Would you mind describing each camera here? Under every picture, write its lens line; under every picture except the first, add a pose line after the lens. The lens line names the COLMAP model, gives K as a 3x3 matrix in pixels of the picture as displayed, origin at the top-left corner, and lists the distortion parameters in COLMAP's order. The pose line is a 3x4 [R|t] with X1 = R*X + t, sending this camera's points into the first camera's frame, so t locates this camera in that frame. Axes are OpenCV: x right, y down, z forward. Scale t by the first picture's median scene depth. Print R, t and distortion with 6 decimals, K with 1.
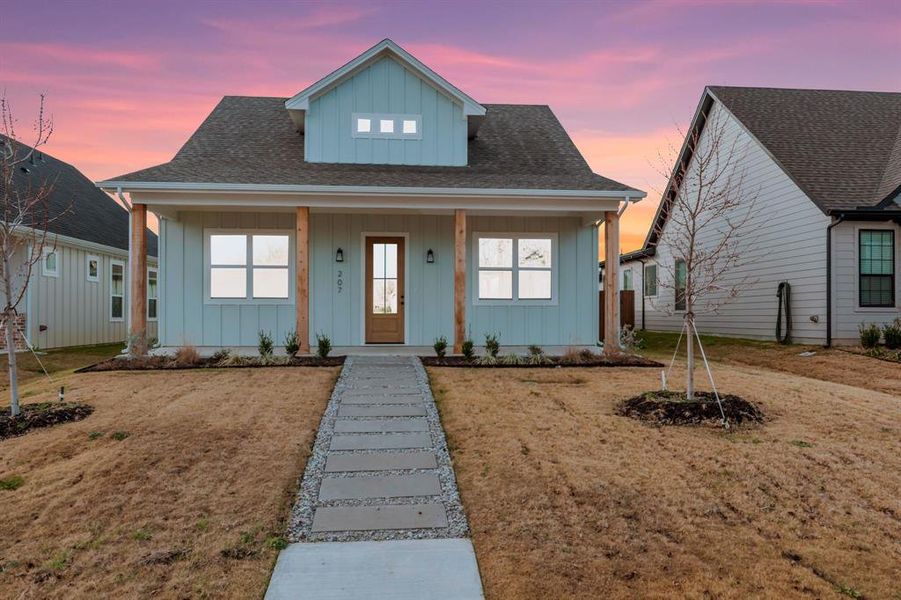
lens RADIAL K [[676.8, 0, 451.6], [0, 676.8, 311.6], [0, 0, 1]] dist [0.003543, 0.002775]
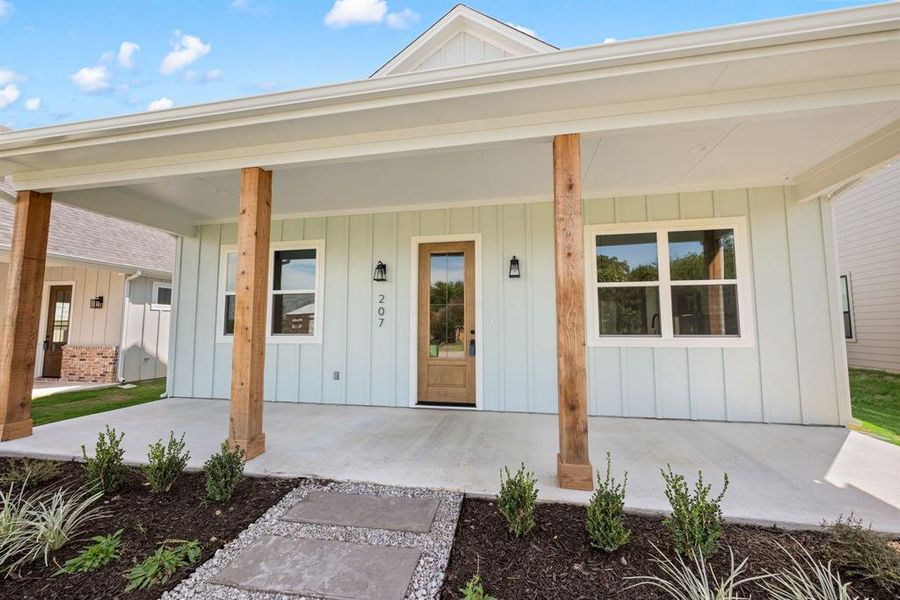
lens RADIAL K [[349.5, 0, 452.9], [0, 349.5, 301.2], [0, 0, 1]] dist [0.001130, 0.000125]
pose [[0.960293, -0.023145, -0.278031, 0.002895], [0.003054, 0.997365, -0.072477, -0.027295], [0.278976, 0.068750, 0.957834, 0.679889]]
